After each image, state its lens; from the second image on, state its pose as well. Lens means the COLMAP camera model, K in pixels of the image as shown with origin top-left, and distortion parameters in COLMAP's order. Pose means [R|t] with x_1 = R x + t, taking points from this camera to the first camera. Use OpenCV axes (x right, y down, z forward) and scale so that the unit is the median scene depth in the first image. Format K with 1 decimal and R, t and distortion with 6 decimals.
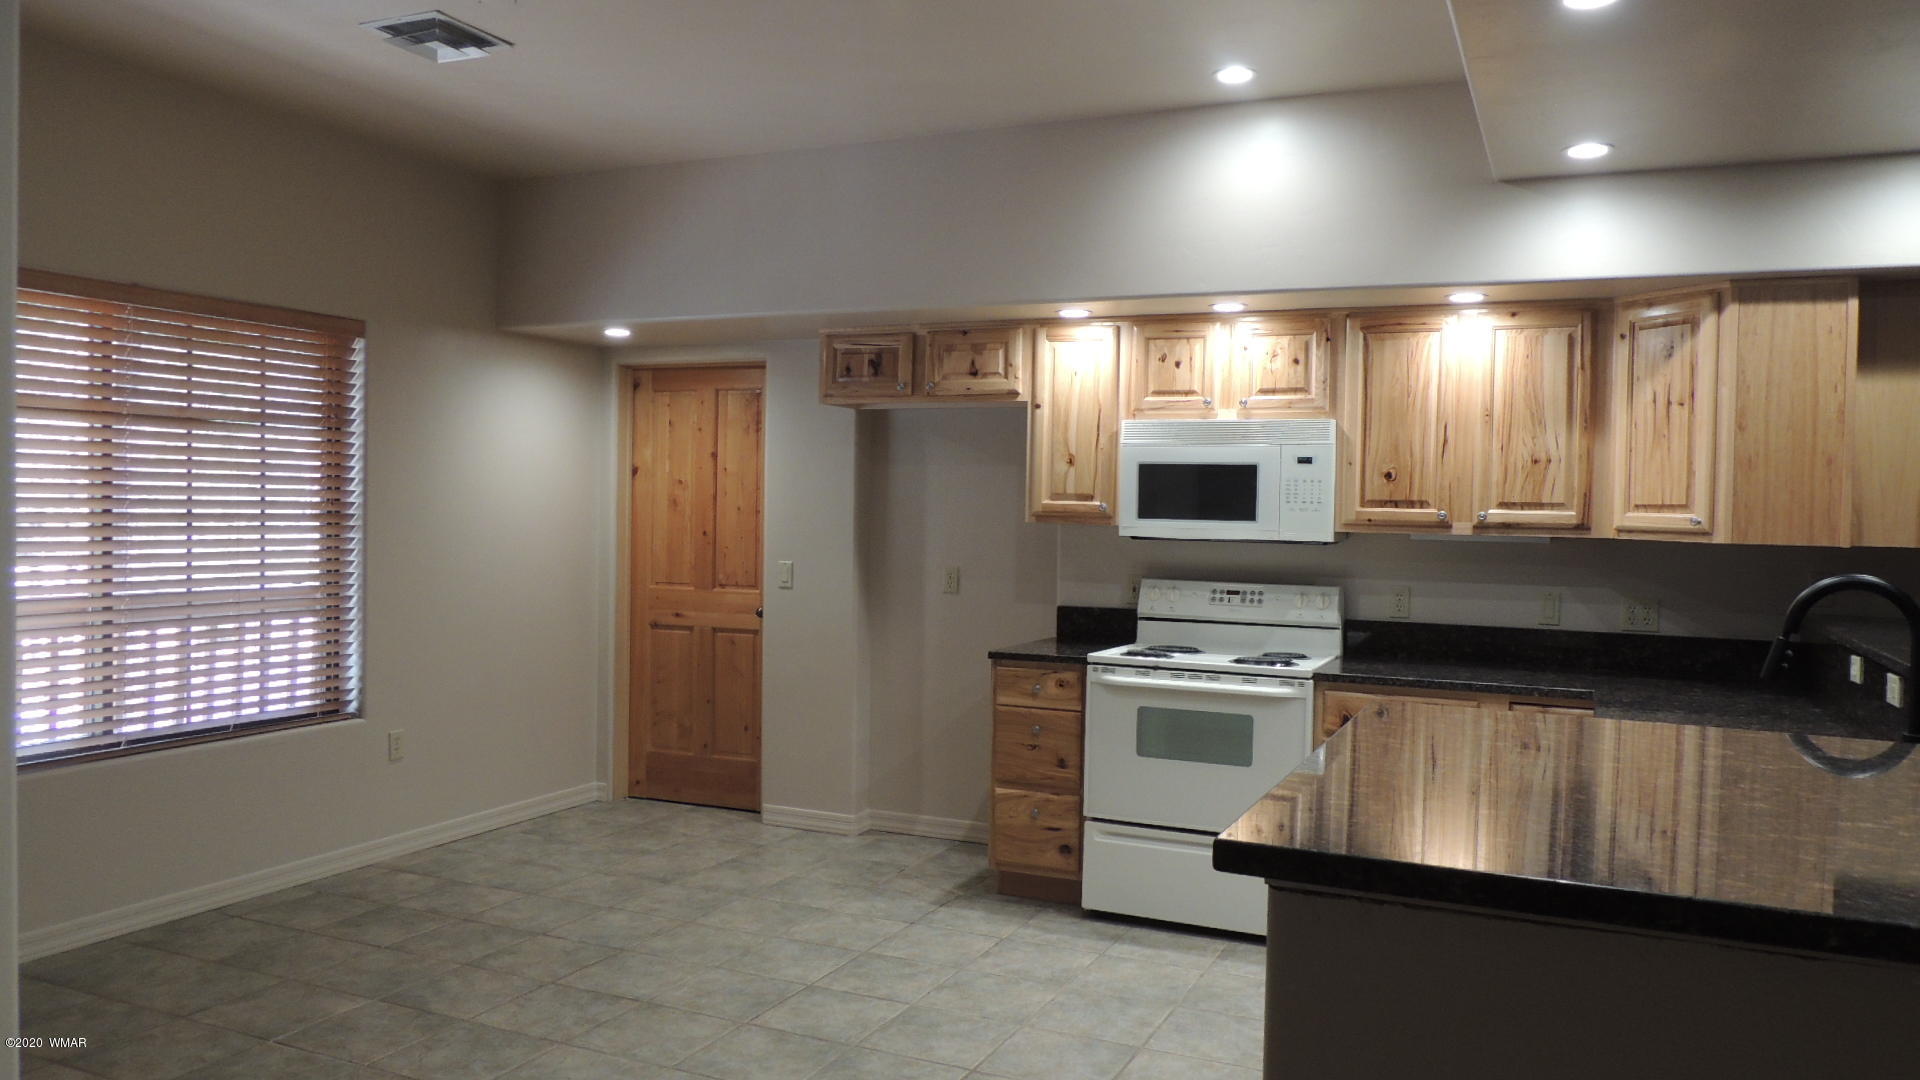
lens RADIAL K [[1364.7, 0, 957.2], [0, 1364.7, 537.8], [0, 0, 1]] dist [-0.018450, -0.001234]
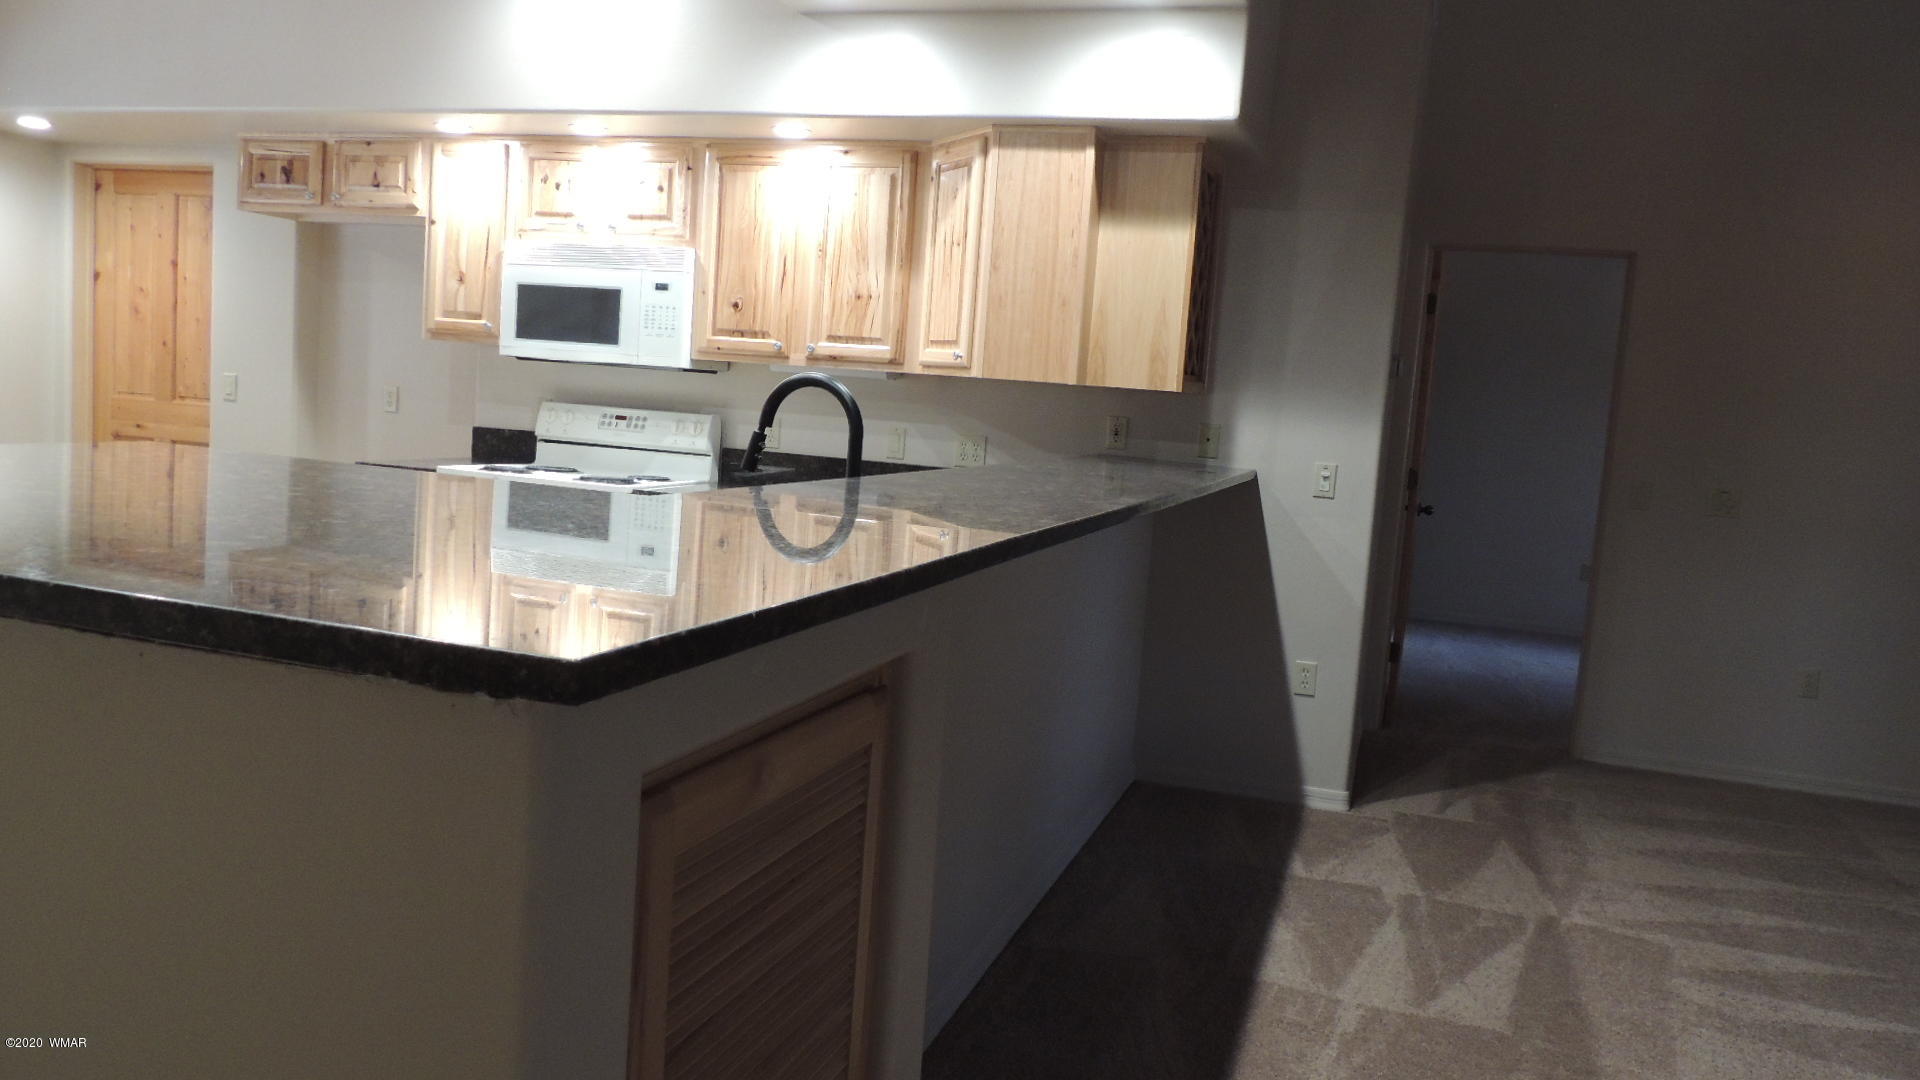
lens RADIAL K [[1364.7, 0, 938.9], [0, 1364.7, 539.9], [0, 0, 1]] dist [-0.018450, -0.001234]
pose [[0.992099, 0.040275, 0.118816, 0.341603], [-0.050713, 0.994988, 0.086178, 0.033132], [-0.114750, -0.091522, 0.989169, -0.053983]]
